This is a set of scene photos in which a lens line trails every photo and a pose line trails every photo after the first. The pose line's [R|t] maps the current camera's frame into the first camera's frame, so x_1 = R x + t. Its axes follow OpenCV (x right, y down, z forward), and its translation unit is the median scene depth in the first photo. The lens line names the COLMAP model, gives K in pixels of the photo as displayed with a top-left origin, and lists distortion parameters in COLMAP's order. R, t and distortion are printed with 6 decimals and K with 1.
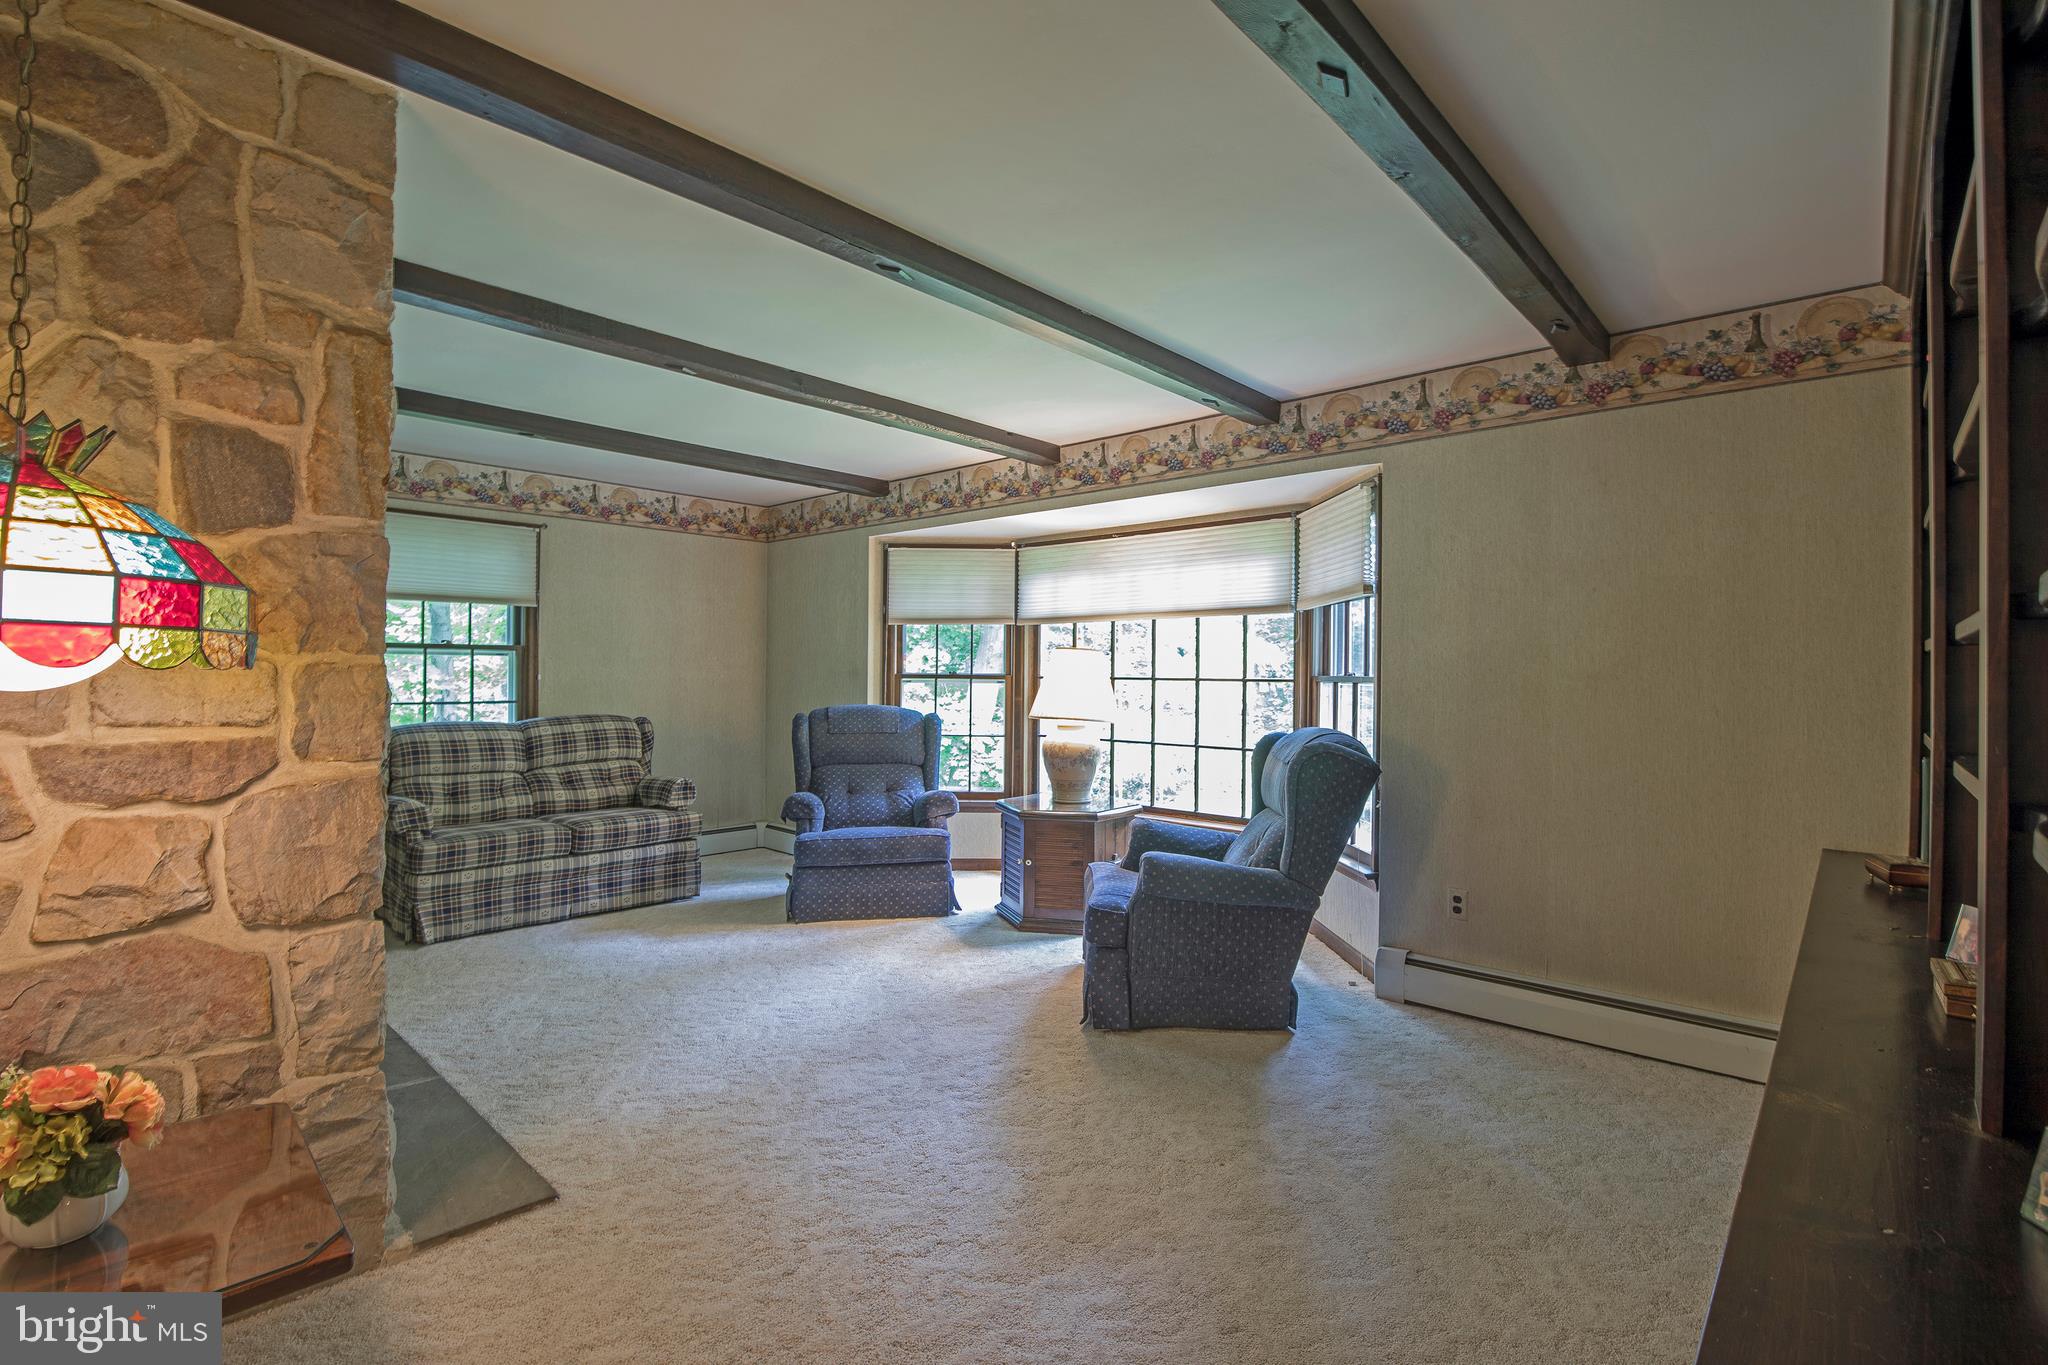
lens RADIAL K [[928.9, 0, 1018.6], [0, 928.9, 665.6], [0, 0, 1]] dist [-0.016100, 0.000219]
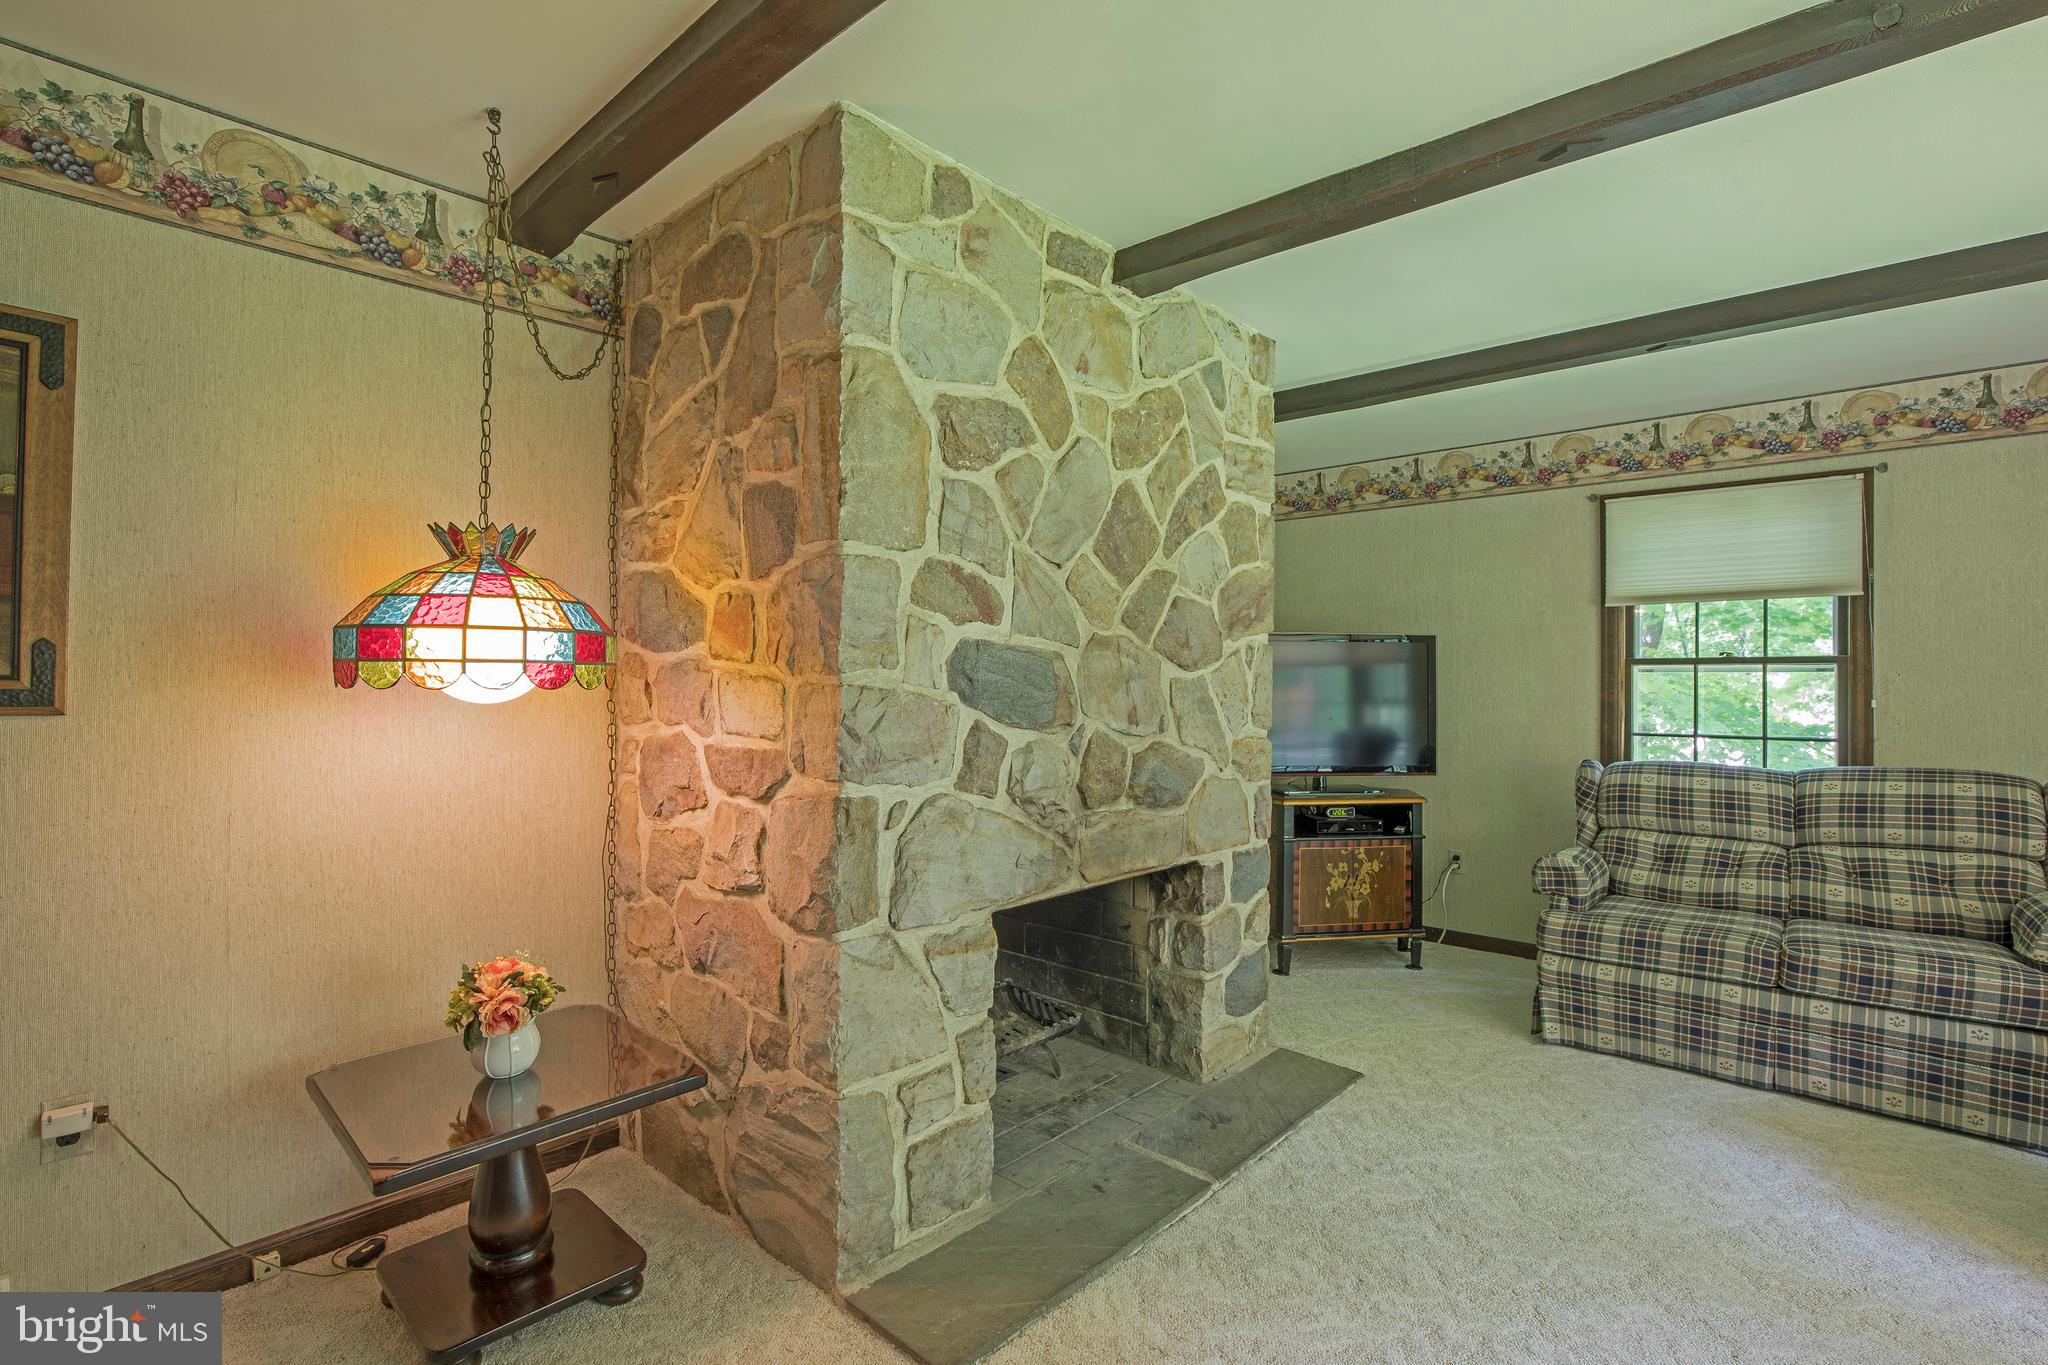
lens RADIAL K [[960.6, 0, 1080.2], [0, 960.6, 674.3], [0, 0, 1]] dist [-0.028080, 0.001182]
pose [[0.029401, -0.017968, -0.999406, 0.137029], [0.002705, 0.999836, -0.017896, 0.002581], [0.999564, -0.002177, 0.029445, 0.499218]]
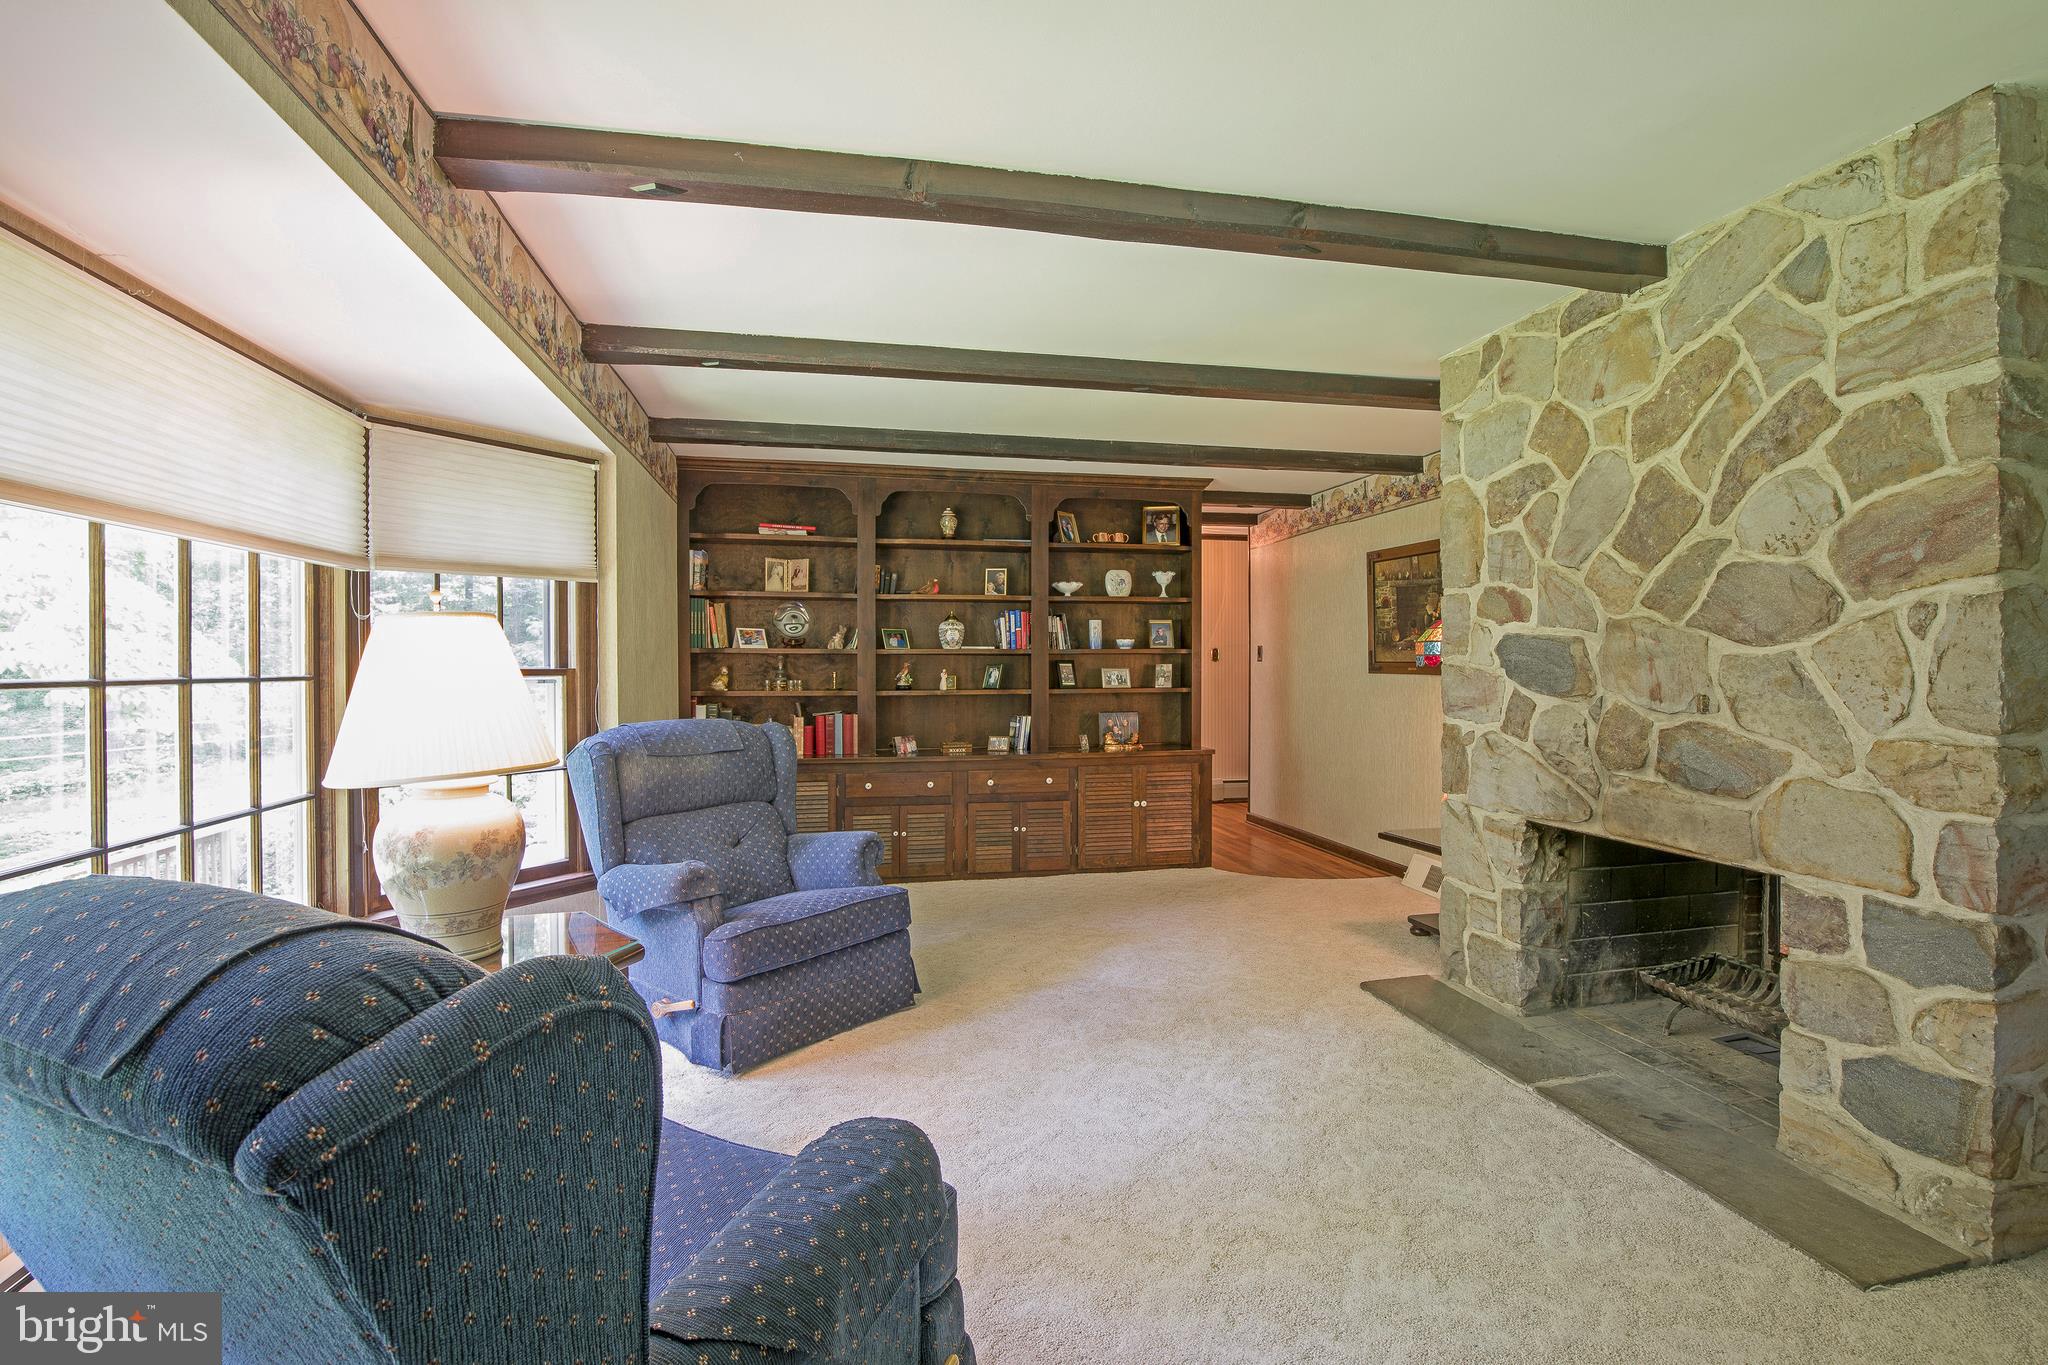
lens RADIAL K [[928.9, 0, 1018.6], [0, 928.9, 665.6], [0, 0, 1]] dist [-0.016100, 0.000219]
pose [[-0.804192, -0.006705, 0.594332, -0.448824], [-0.008779, 0.999961, -0.000598, 0.004256], [-0.594305, -0.005699, -0.804220, 1.231336]]
